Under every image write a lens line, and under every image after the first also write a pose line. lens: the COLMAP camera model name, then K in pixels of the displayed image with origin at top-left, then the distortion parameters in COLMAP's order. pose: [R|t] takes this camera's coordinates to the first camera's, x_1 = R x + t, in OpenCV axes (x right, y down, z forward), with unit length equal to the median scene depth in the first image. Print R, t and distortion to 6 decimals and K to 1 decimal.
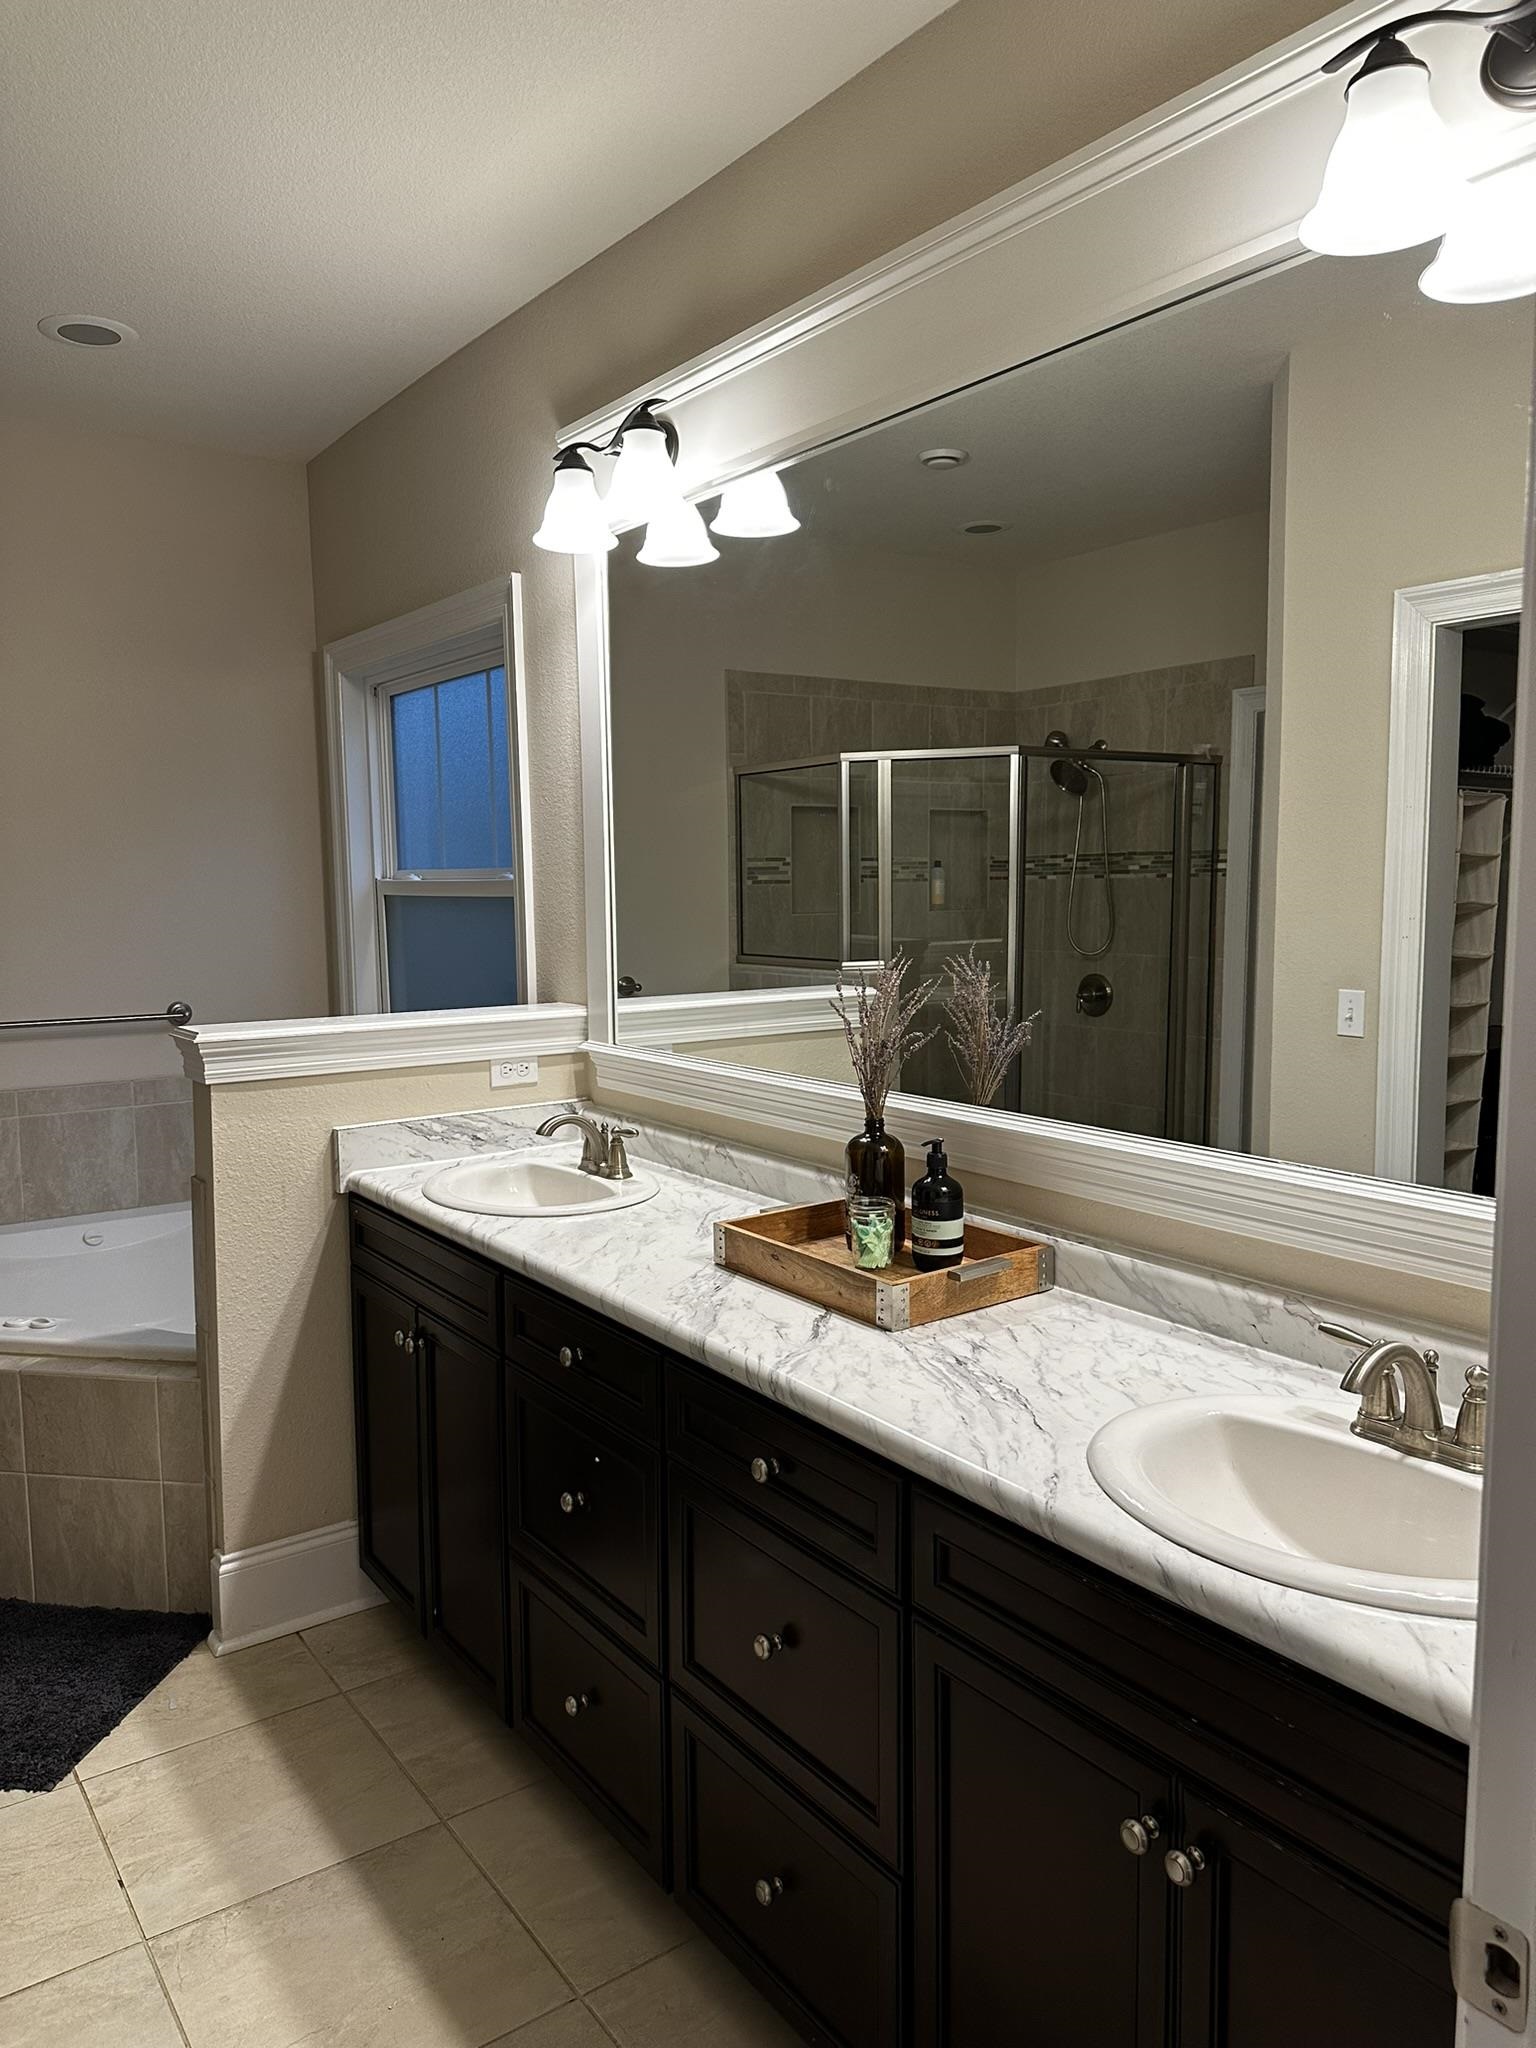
lens RADIAL K [[1445.1, 0, 767.0], [0, 1445.1, 1019.9], [0, 0, 1]] dist [-0.001978, 0.002634]
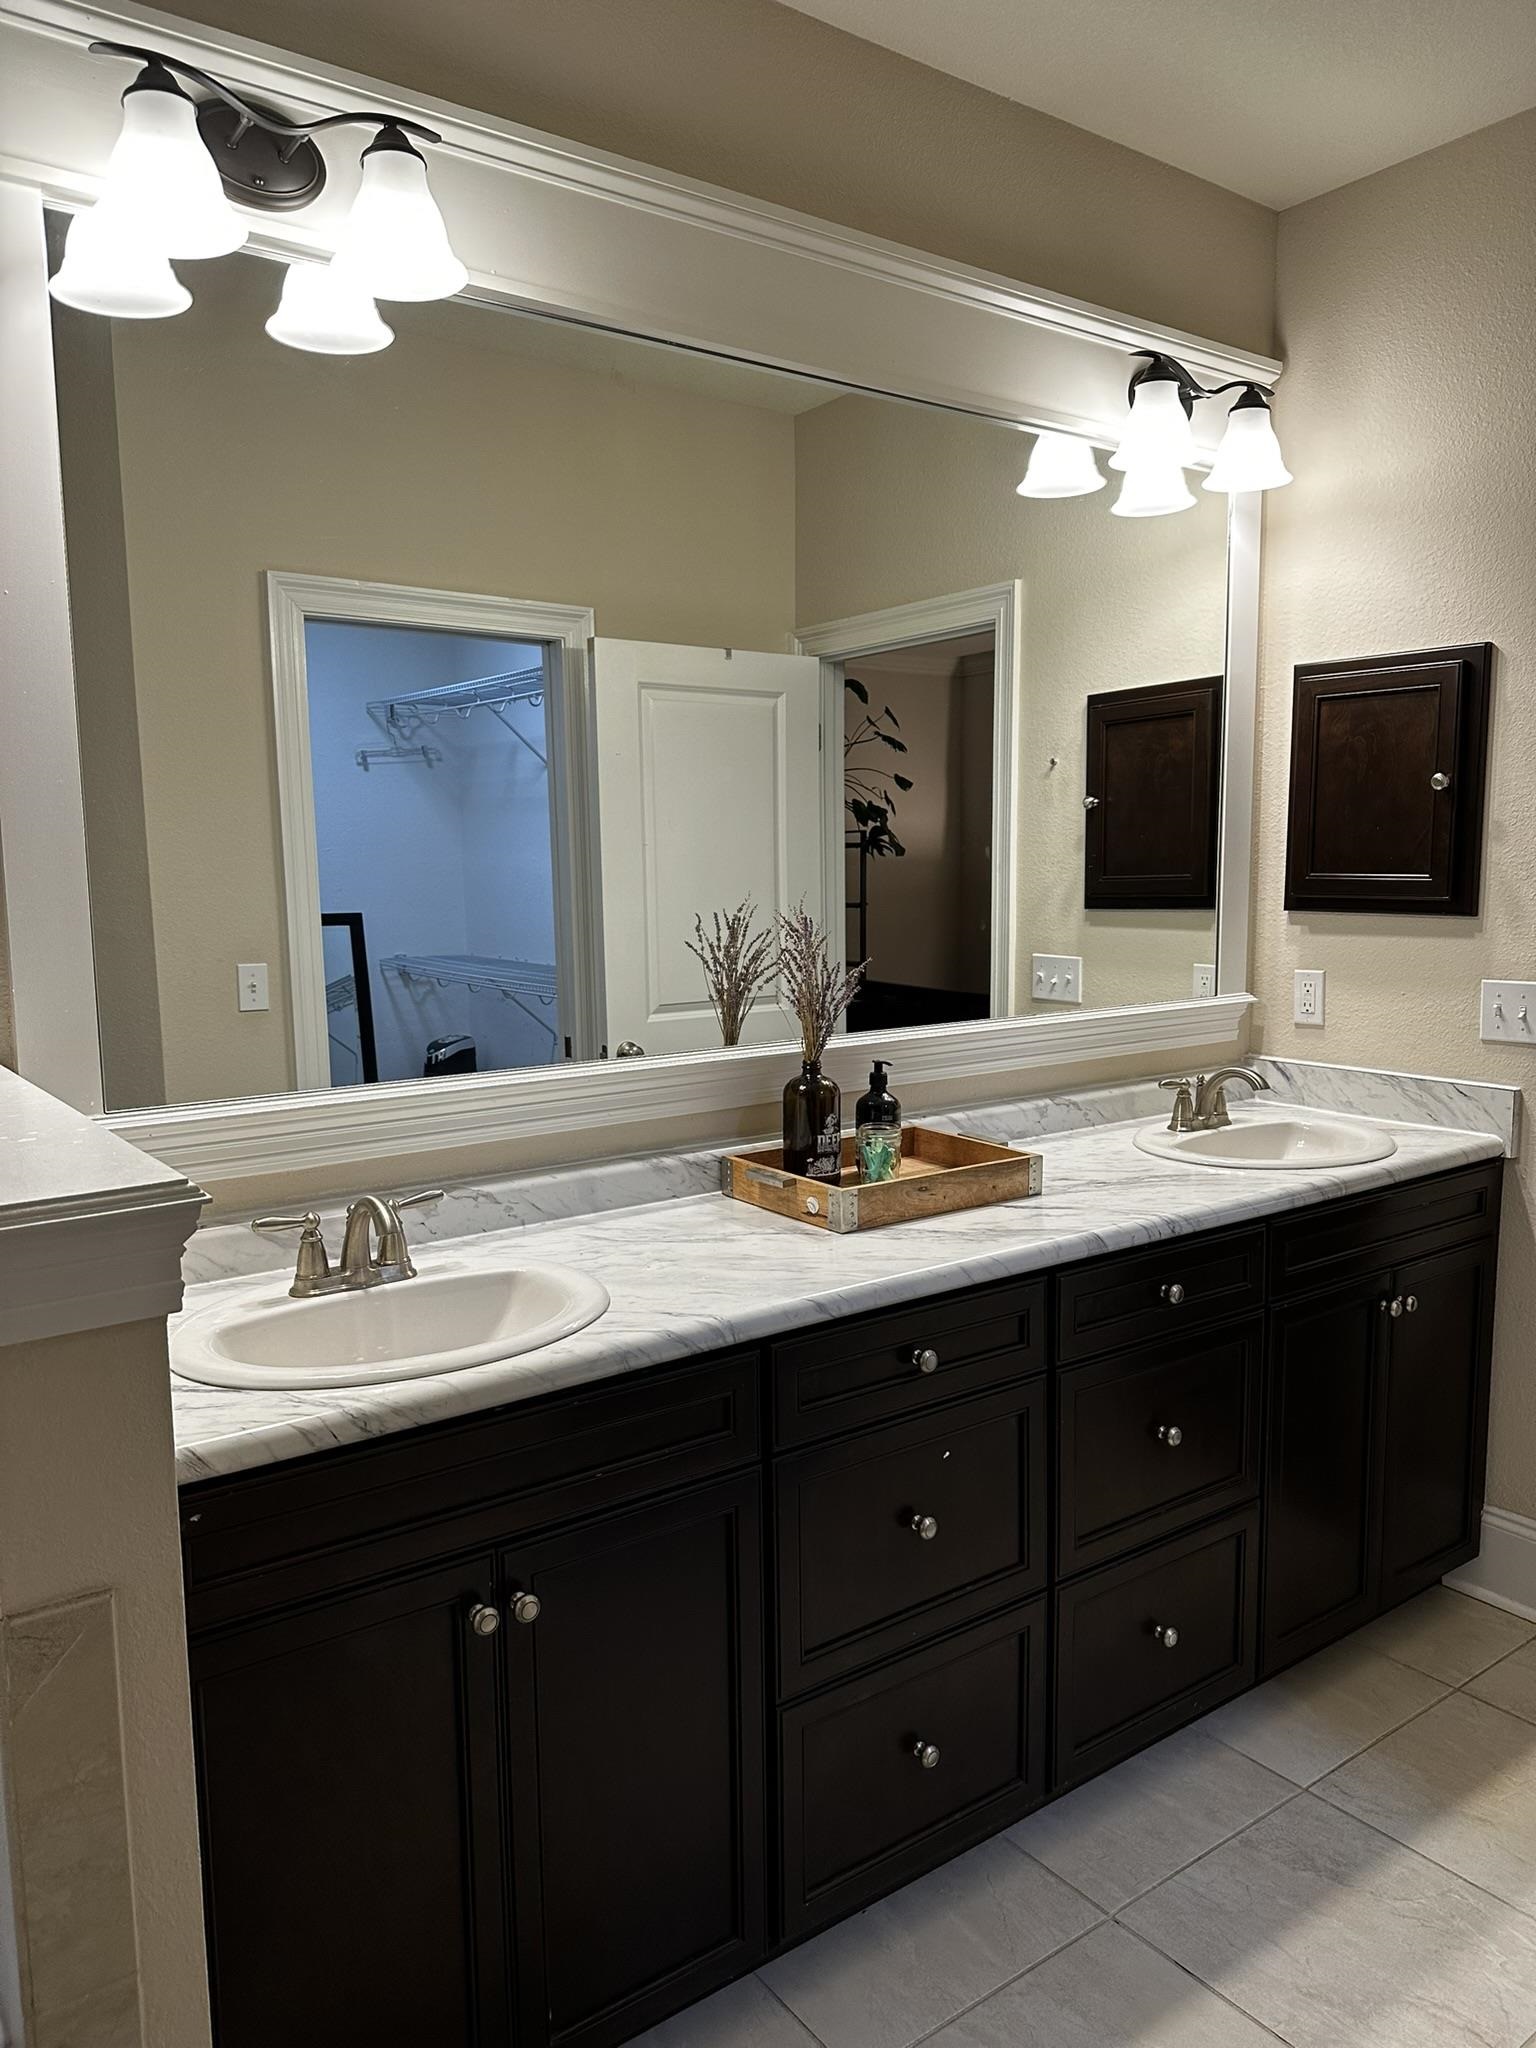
lens RADIAL K [[1445.1, 0, 765.8], [0, 1445.1, 1032.5], [0, 0, 1]] dist [-0.001978, 0.002634]
pose [[0.002000, -0.120740, 0.992682, -1.024796], [0.113839, 0.986258, 0.119729, -0.087979], [-0.993497, 0.112766, 0.015717, 1.080795]]
